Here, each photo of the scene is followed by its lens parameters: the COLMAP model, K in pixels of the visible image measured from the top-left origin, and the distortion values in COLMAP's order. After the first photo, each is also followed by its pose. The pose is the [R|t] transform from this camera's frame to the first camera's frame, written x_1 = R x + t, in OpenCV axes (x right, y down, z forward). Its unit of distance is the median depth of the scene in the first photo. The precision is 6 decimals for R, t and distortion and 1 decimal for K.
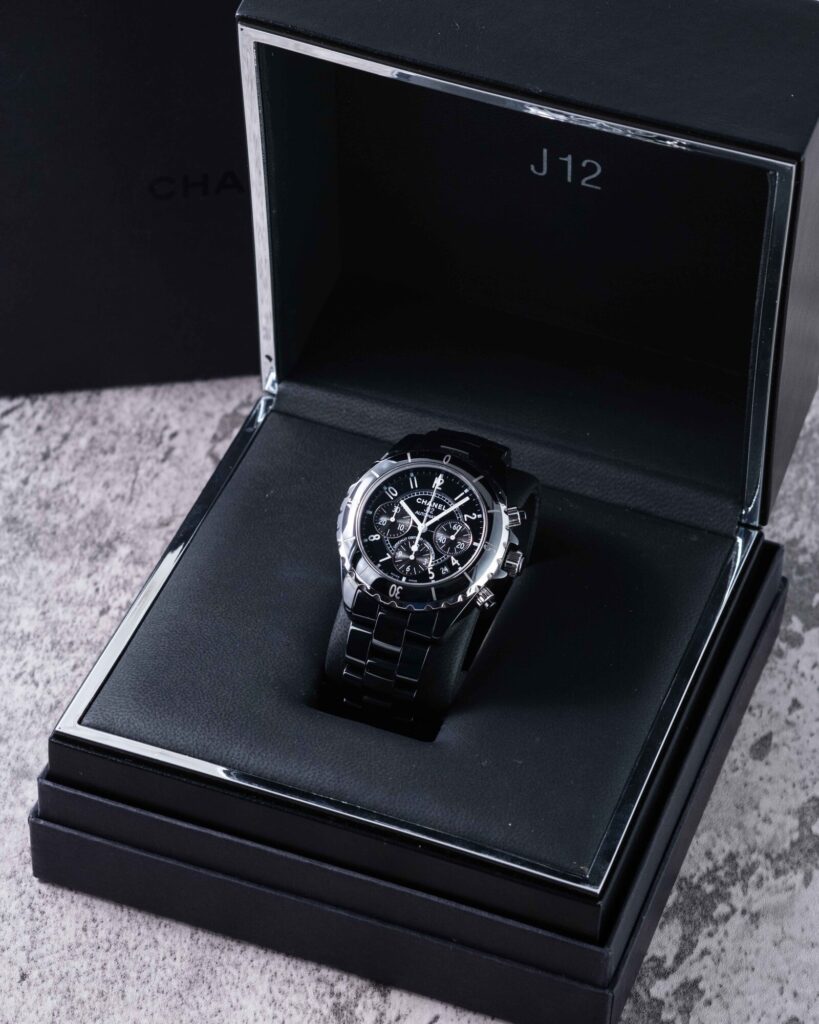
lens RADIAL K [[4284.0, 0, 409.5], [0, 4284.0, 512.0], [0, 0, 1]] dist [0.292309, 6.980497]
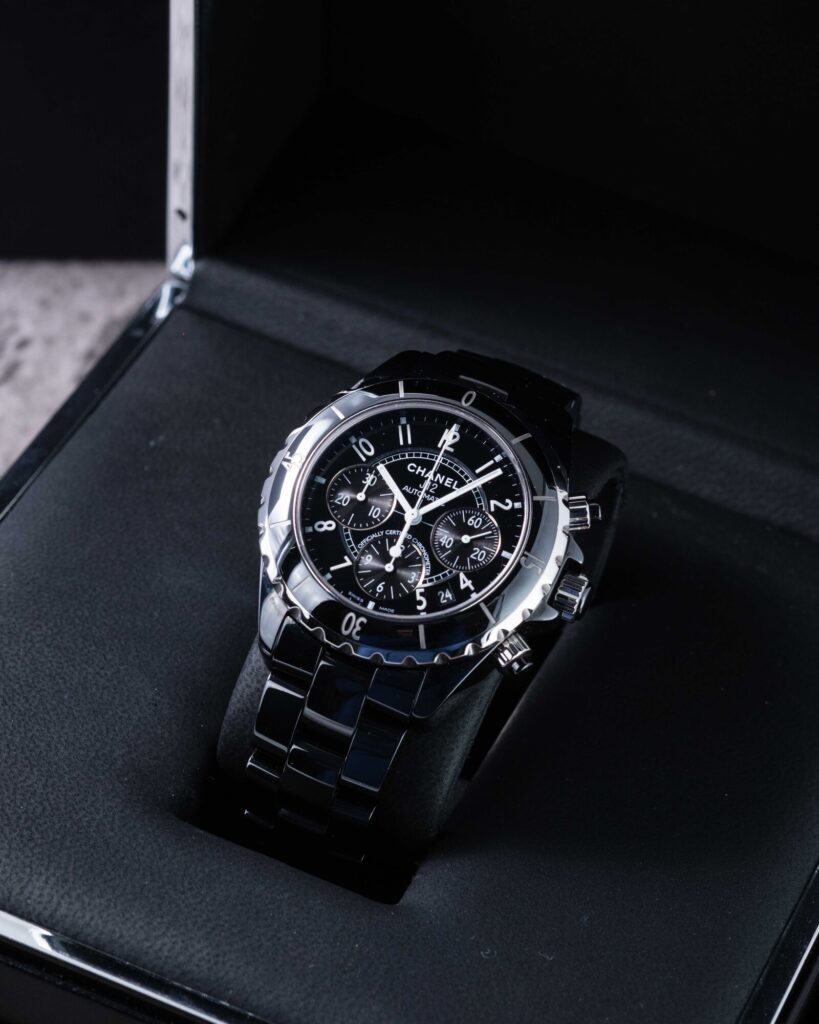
lens RADIAL K [[4284.0, 0, 409.5], [0, 4284.0, 512.0], [0, 0, 1]] dist [0.292309, 6.980497]
pose [[0.995517, 0.094530, -0.003029, 0.004163], [-0.094567, 0.995378, -0.016709, 0.012371], [0.001436, 0.016921, 0.999856, 0.444550]]
